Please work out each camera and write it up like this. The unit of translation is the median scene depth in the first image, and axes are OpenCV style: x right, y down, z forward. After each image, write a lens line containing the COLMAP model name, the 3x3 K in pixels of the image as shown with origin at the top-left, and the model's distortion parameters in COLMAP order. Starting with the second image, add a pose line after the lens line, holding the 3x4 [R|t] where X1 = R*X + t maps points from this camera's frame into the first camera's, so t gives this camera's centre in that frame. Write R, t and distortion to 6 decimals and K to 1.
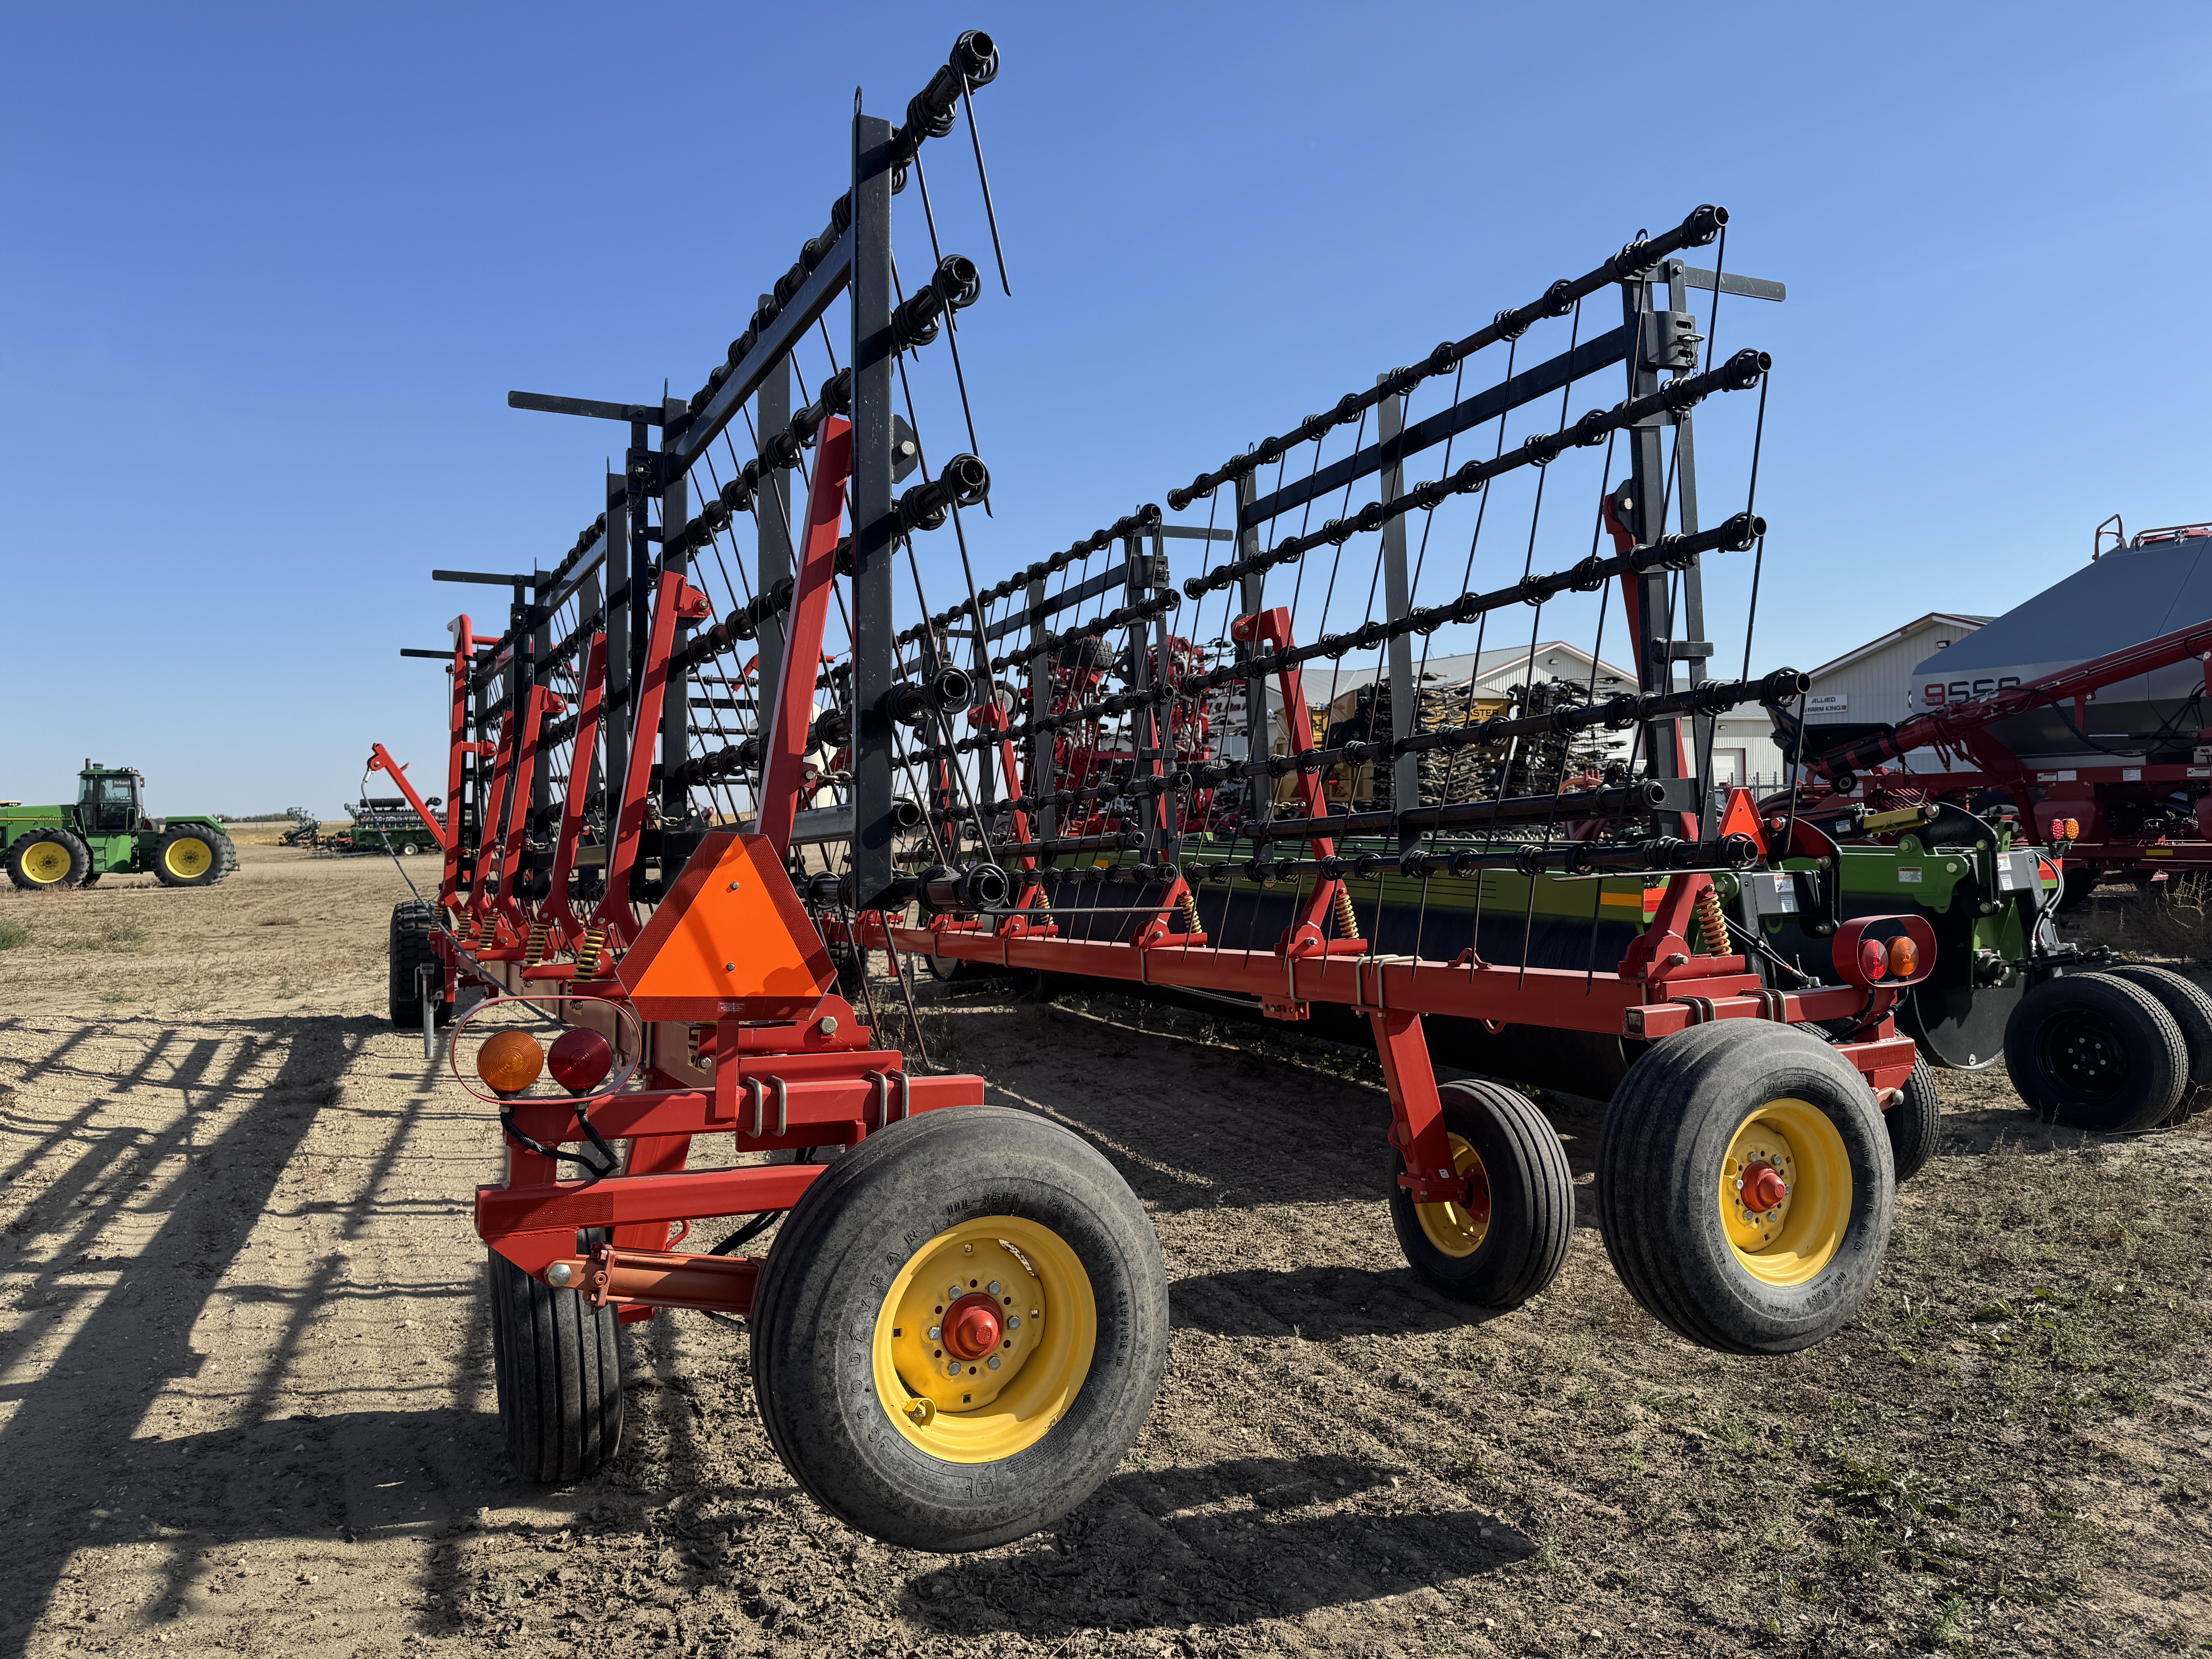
lens RADIAL K [[1530.1, 0, 1106.0], [0, 1530.1, 829.5], [0, 0, 1]] dist [0.068125, -0.084936]
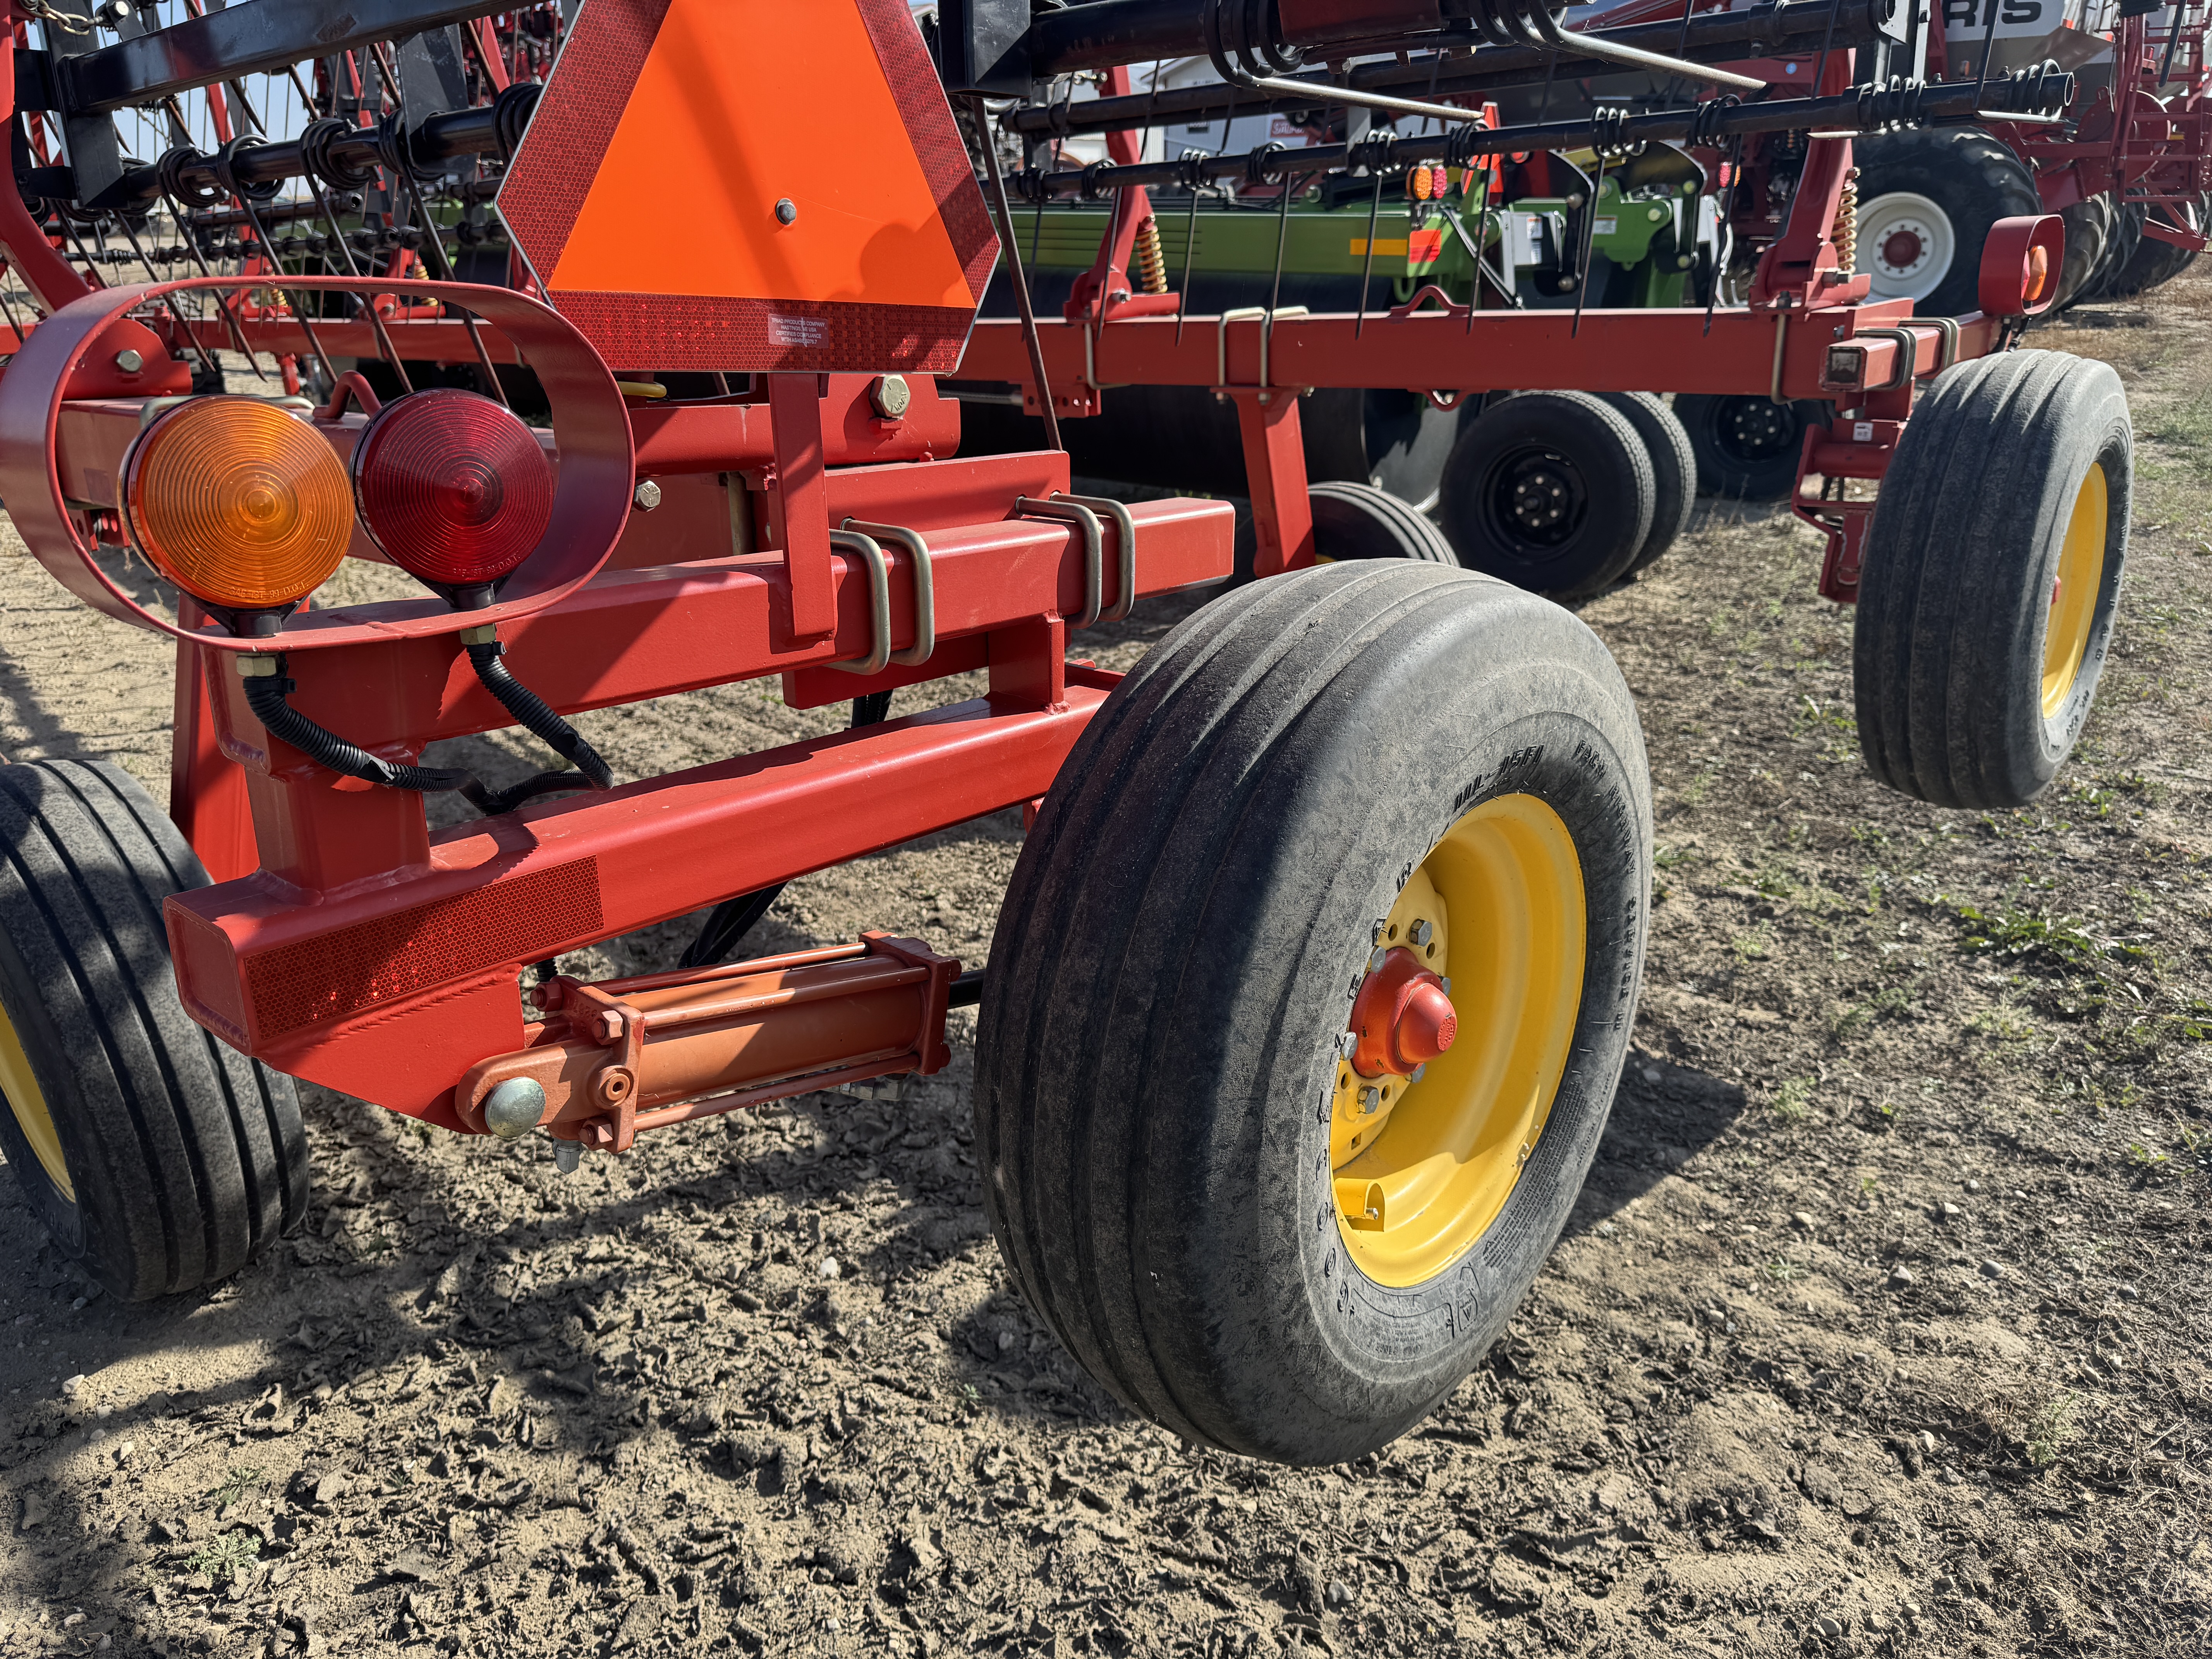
lens RADIAL K [[1550.5, 0, 1068.7], [0, 1550.5, 801.7], [0, 0, 1]] dist [0.050529, -0.068228]
pose [[0.926407, -0.126431, 0.354661, -0.271566], [-0.001979, 0.940291, 0.340366, 0.077961], [-0.376517, -0.316019, 0.870842, 0.509468]]
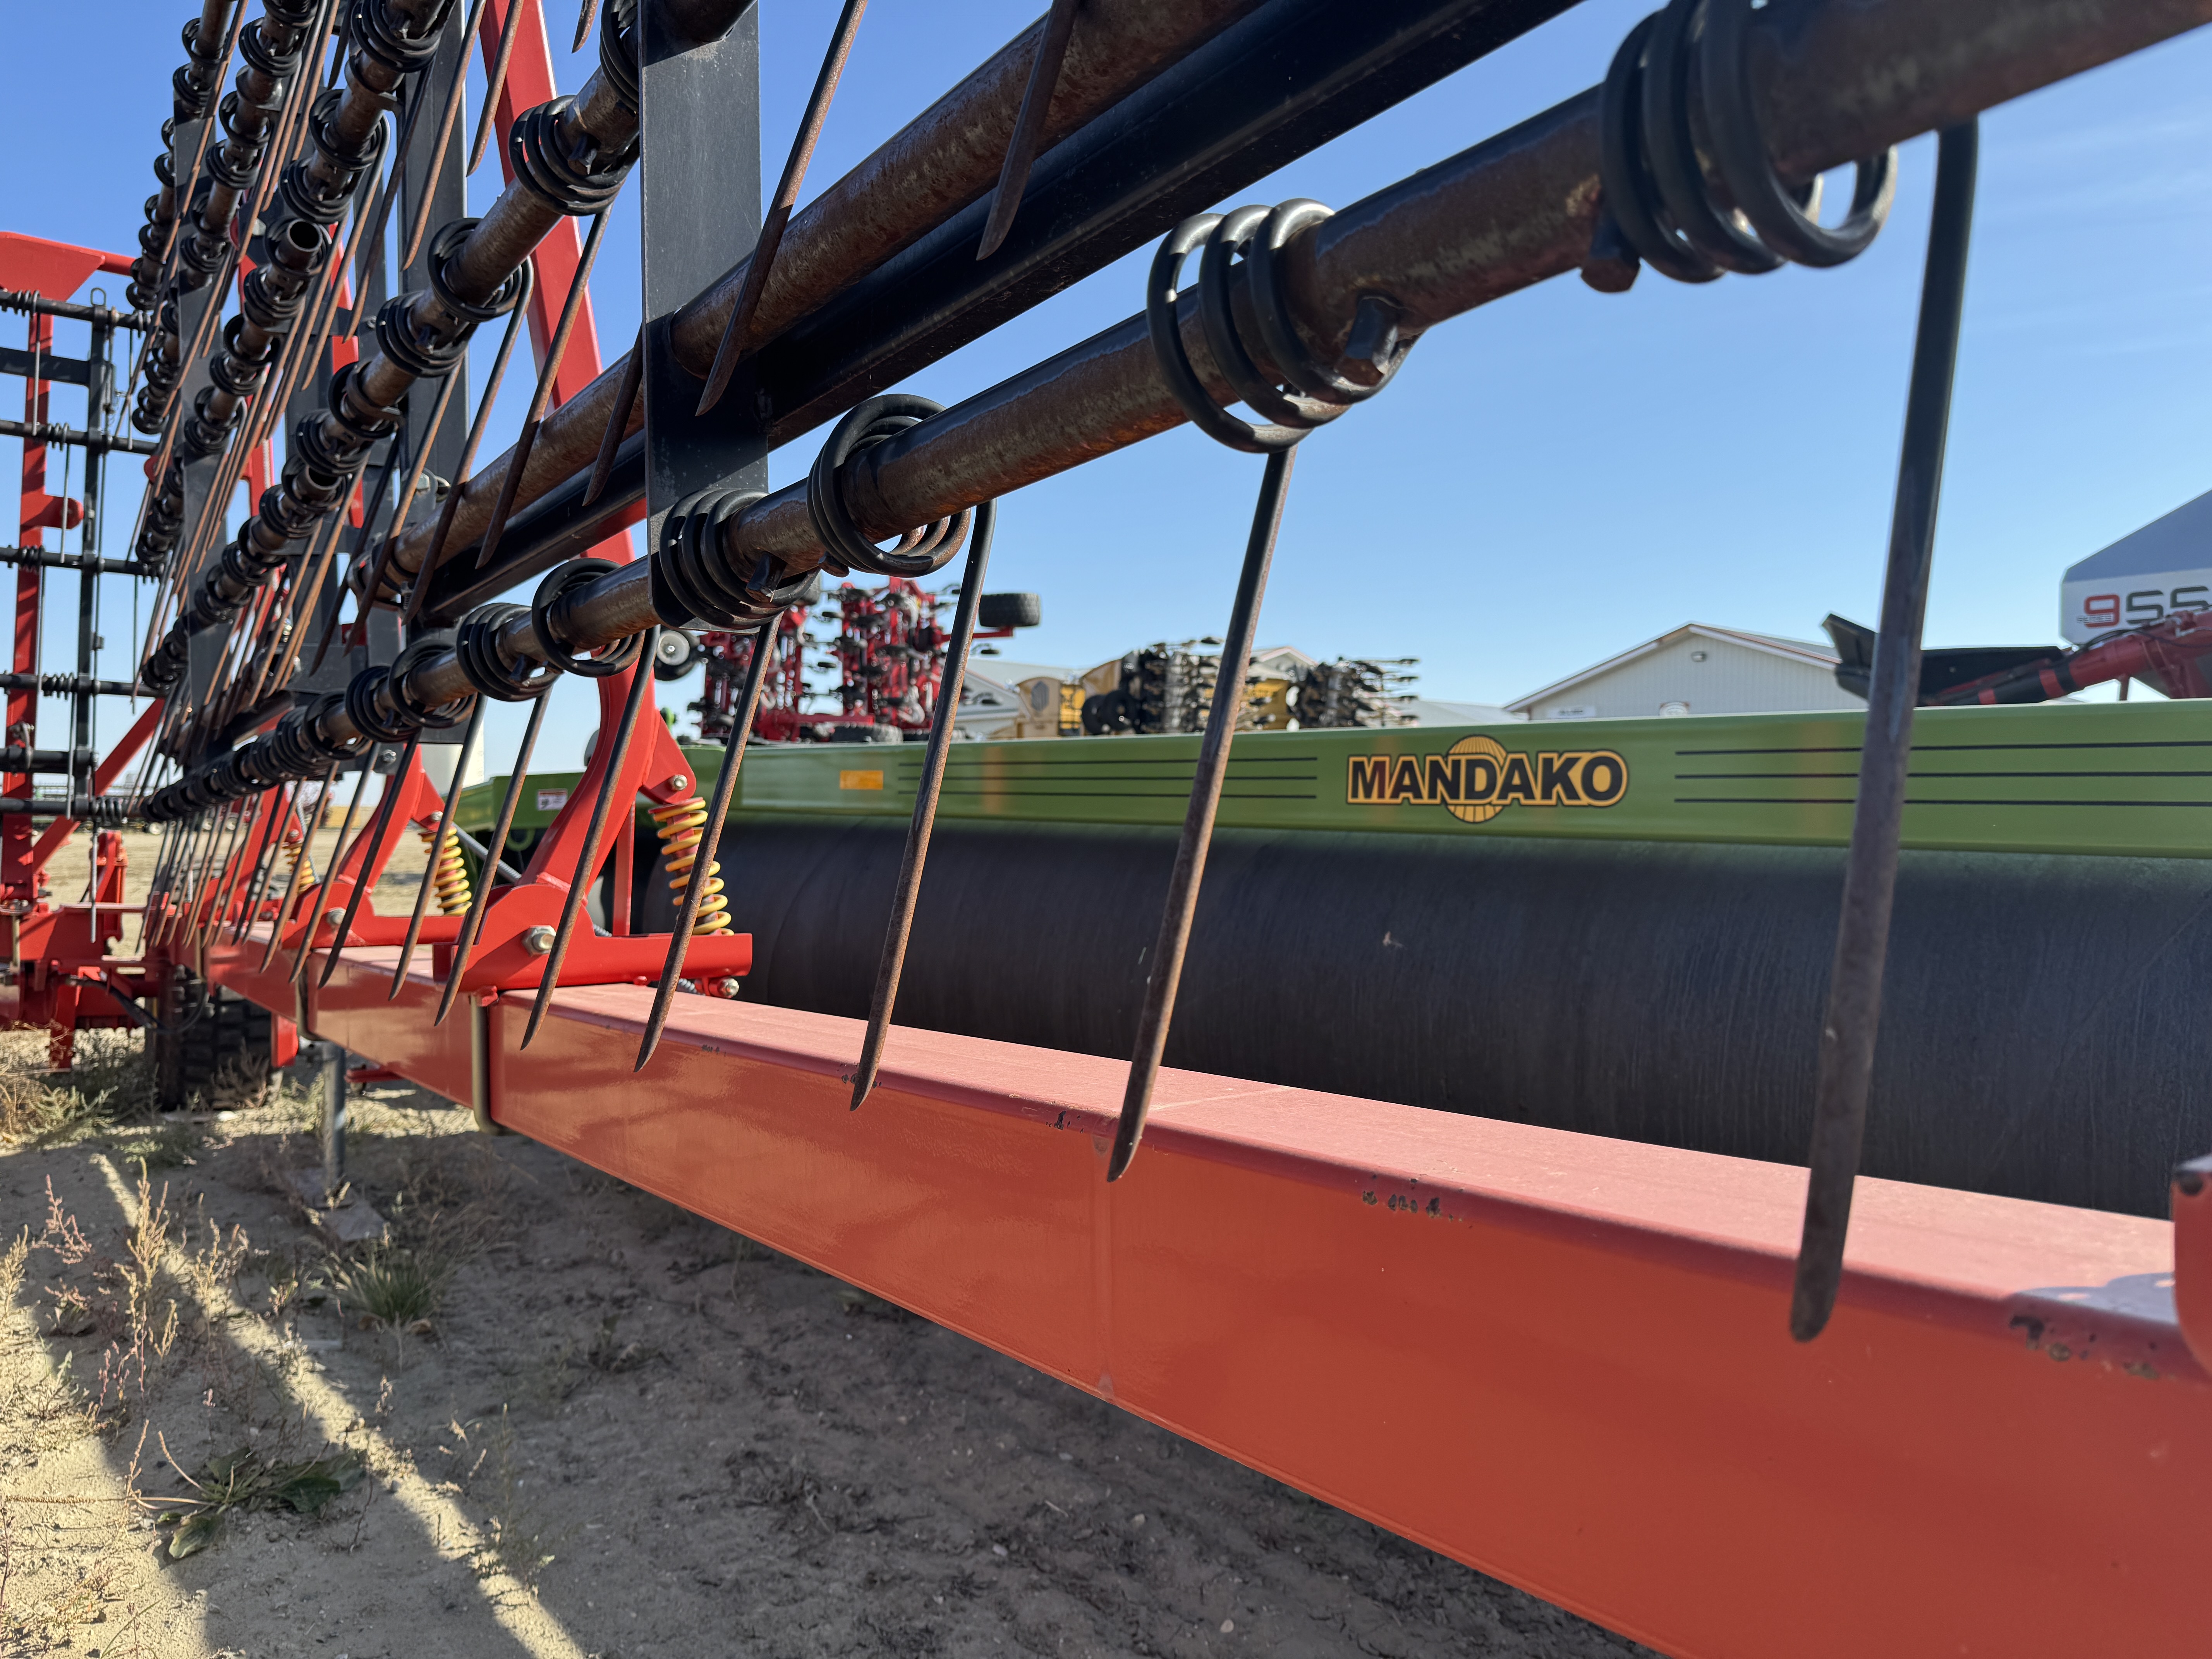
lens RADIAL K [[1552.3, 0, 1106.0], [0, 1552.3, 829.5], [0, 0, 1]] dist [-0.006306, -0.000339]
pose [[0.980028, 0.031044, 0.196423, -0.053683], [-0.029507, 0.999507, -0.010749, 0.114440], [-0.196660, 0.004739, 0.980460, 1.851451]]
